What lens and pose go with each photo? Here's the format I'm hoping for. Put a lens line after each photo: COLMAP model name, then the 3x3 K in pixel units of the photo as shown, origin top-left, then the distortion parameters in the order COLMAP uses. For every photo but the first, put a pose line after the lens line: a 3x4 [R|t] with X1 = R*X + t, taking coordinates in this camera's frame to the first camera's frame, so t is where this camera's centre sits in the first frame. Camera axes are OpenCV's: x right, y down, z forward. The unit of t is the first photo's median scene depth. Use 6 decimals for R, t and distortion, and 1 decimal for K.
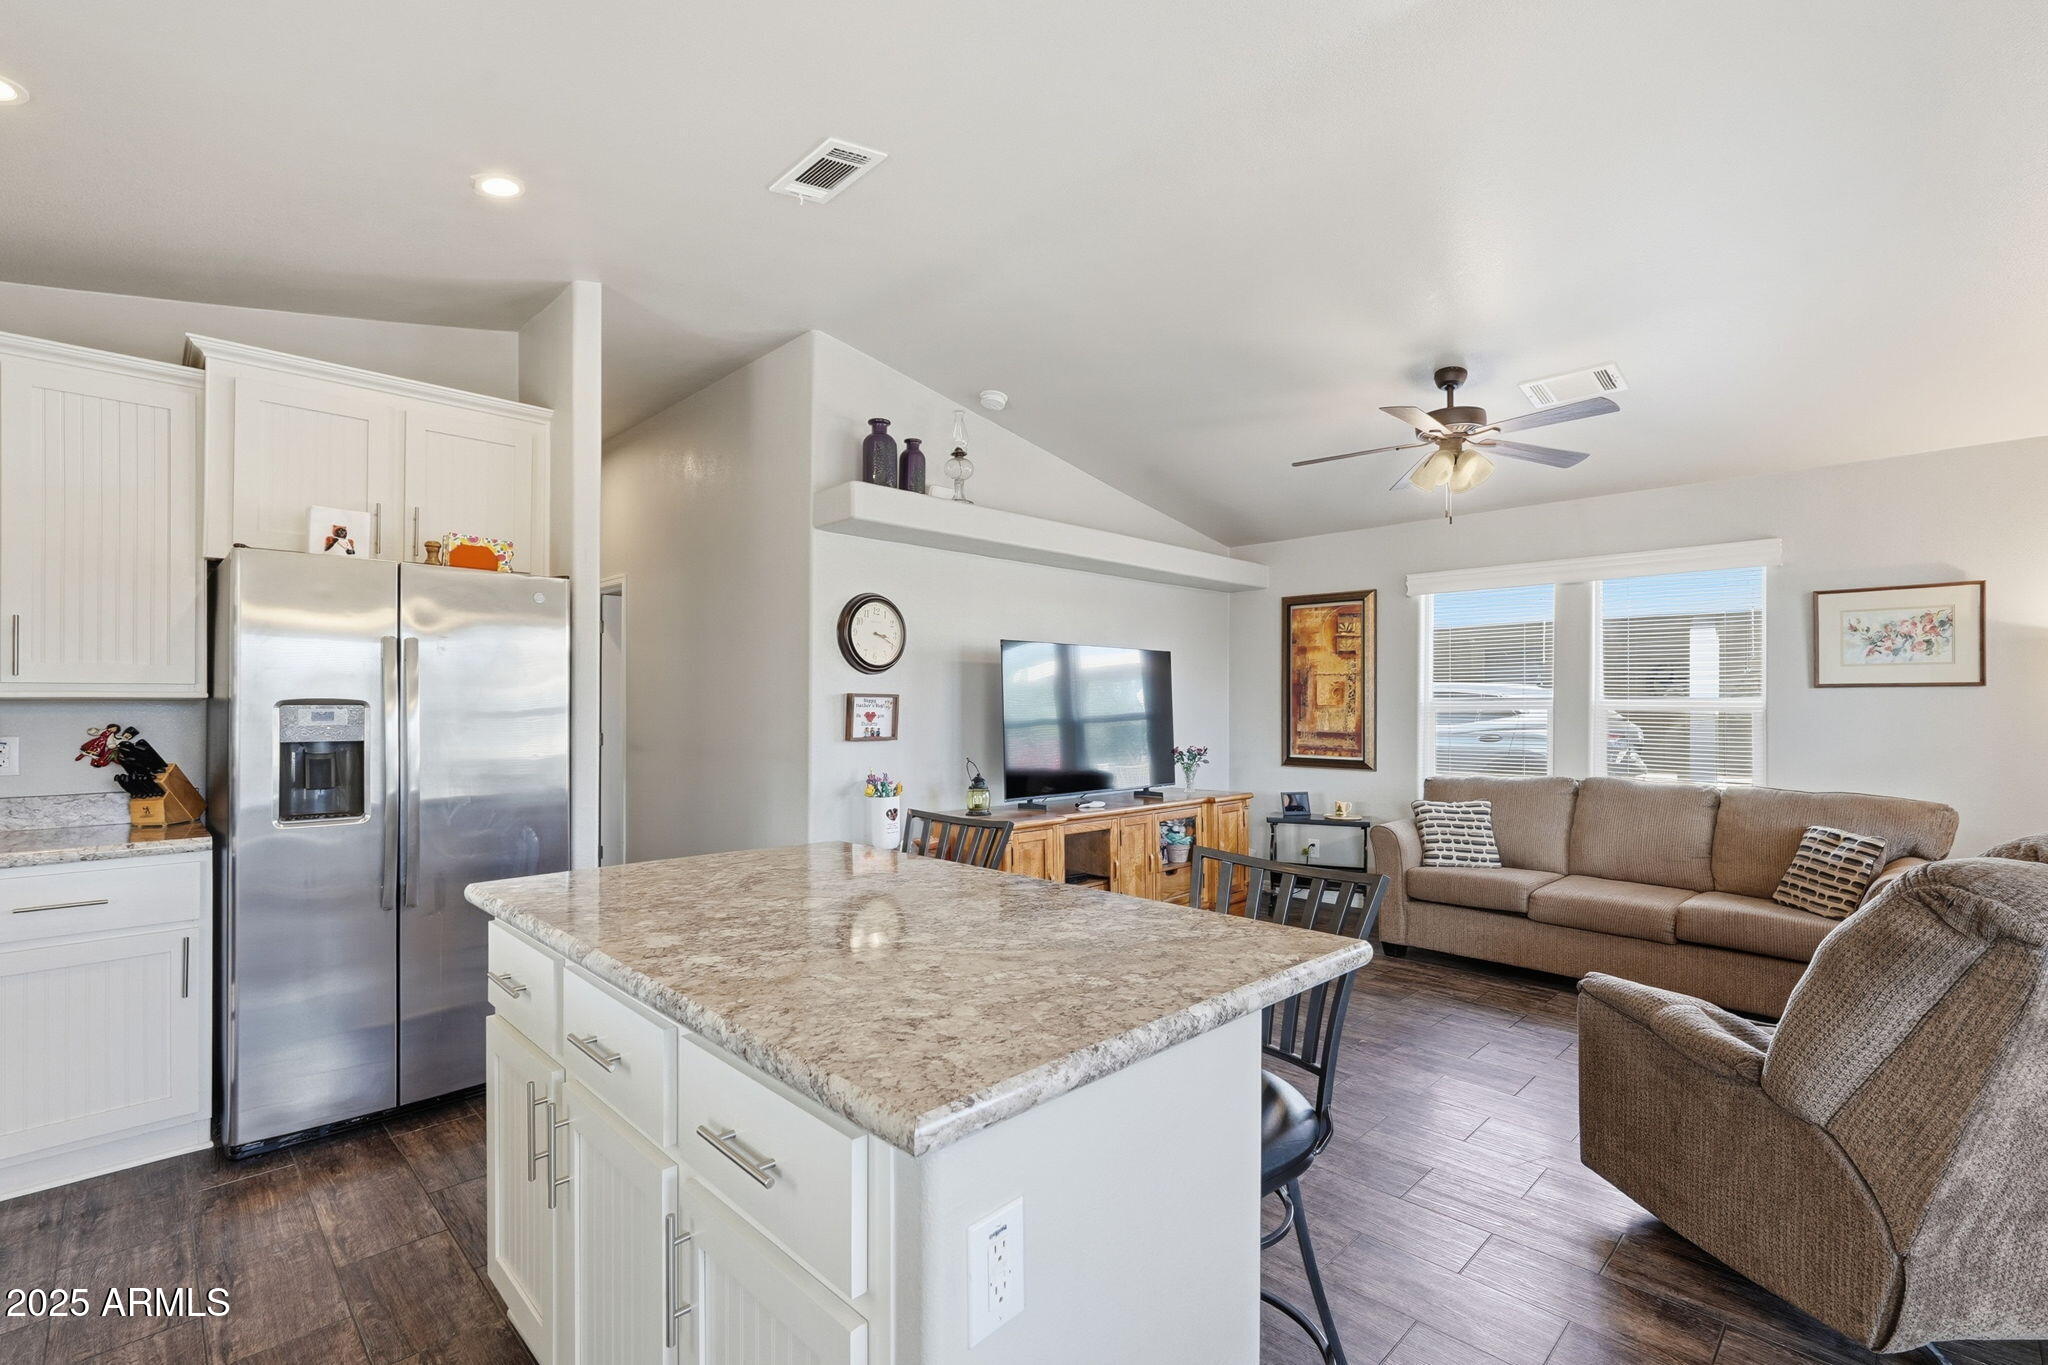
lens RADIAL K [[909.4, 0, 1018.6], [0, 909.4, 697.9], [0, 0, 1]] dist [-0.011288, 0.006267]
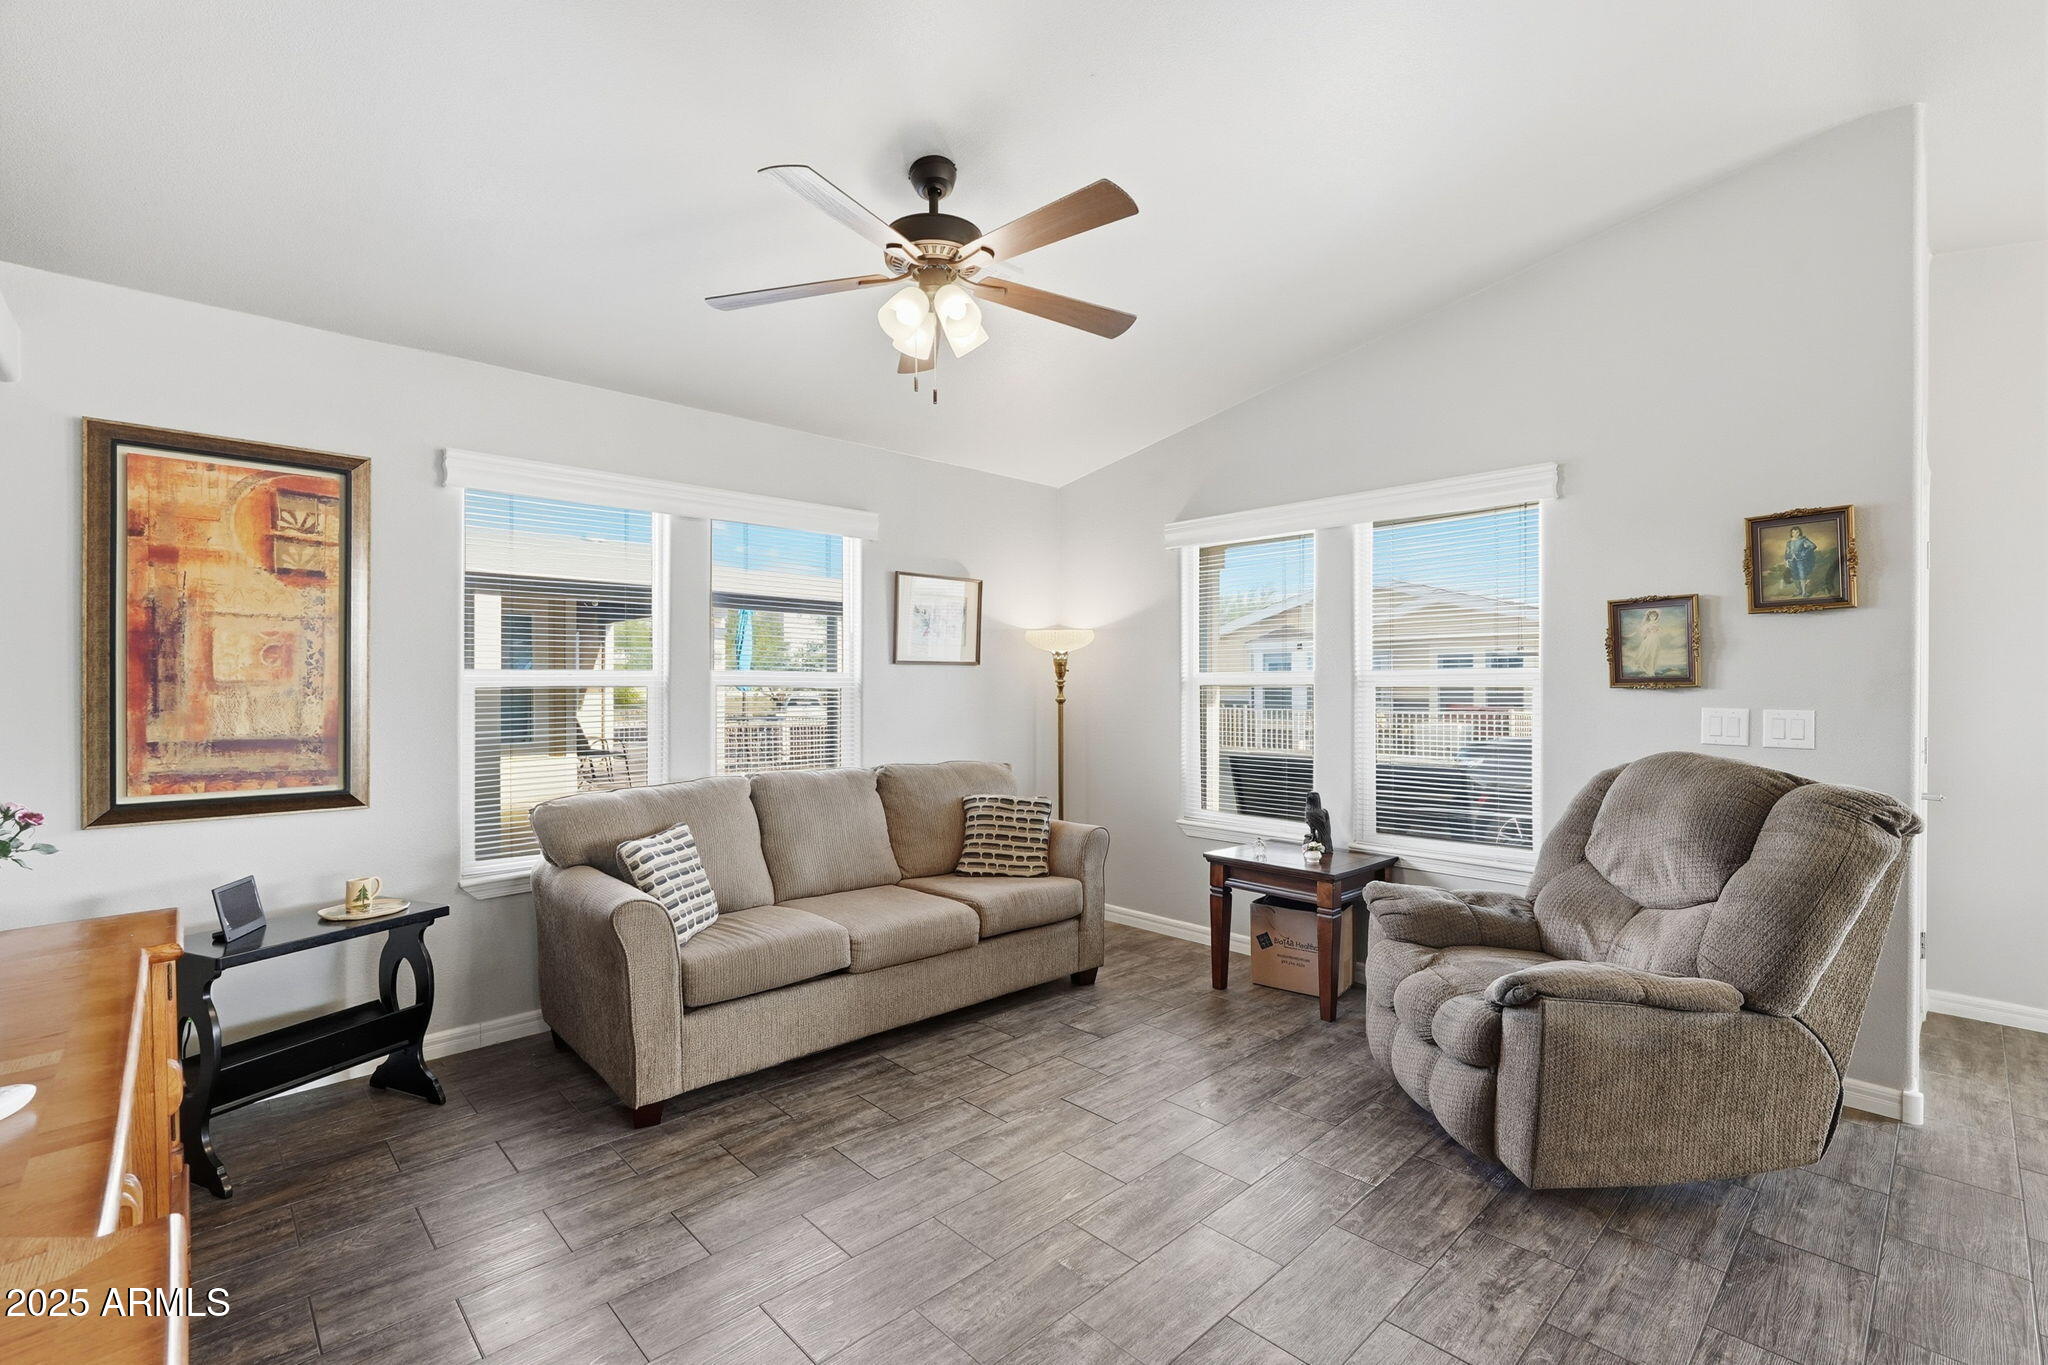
lens RADIAL K [[909.4, 0, 1011.4], [0, 909.4, 684.9], [0, 0, 1]] dist [-0.011288, 0.006267]
pose [[0.024386, -0.004997, 0.999690, -0.154686], [-0.007181, 0.999961, 0.005174, 0.006446], [-0.999677, -0.007305, 0.024349, 0.810311]]
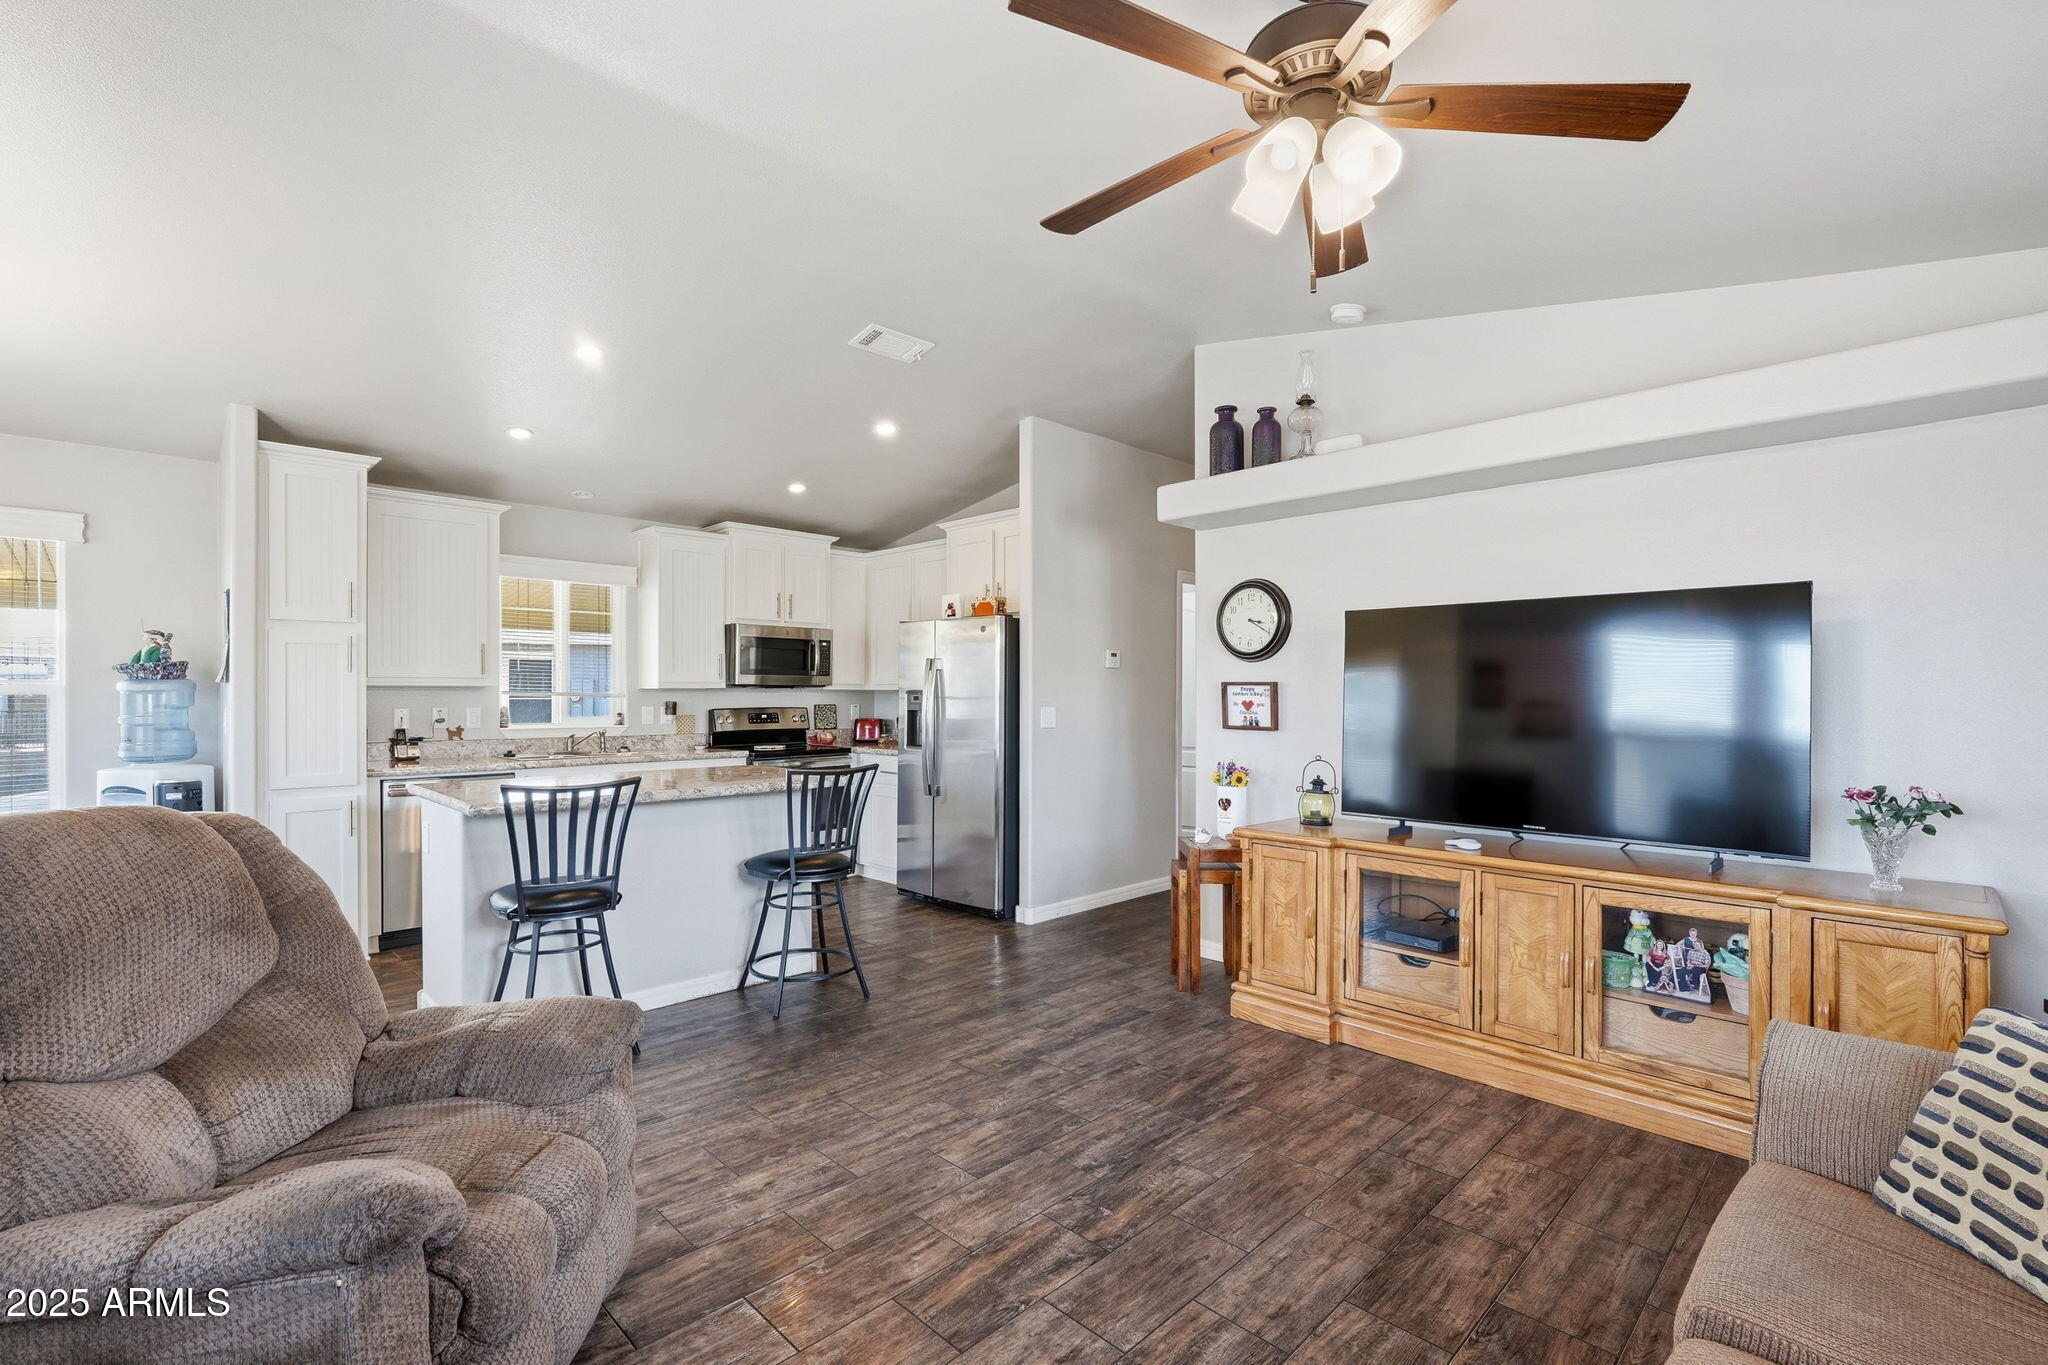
lens RADIAL K [[909.4, 0, 1021.4], [0, 909.4, 689.8], [0, 0, 1]] dist [-0.011288, 0.006267]
pose [[0.007302, -0.006188, -0.999954, 0.811244], [0.005794, 0.999964, -0.006145, 0.008431], [0.999957, -0.005749, 0.007337, 0.742312]]
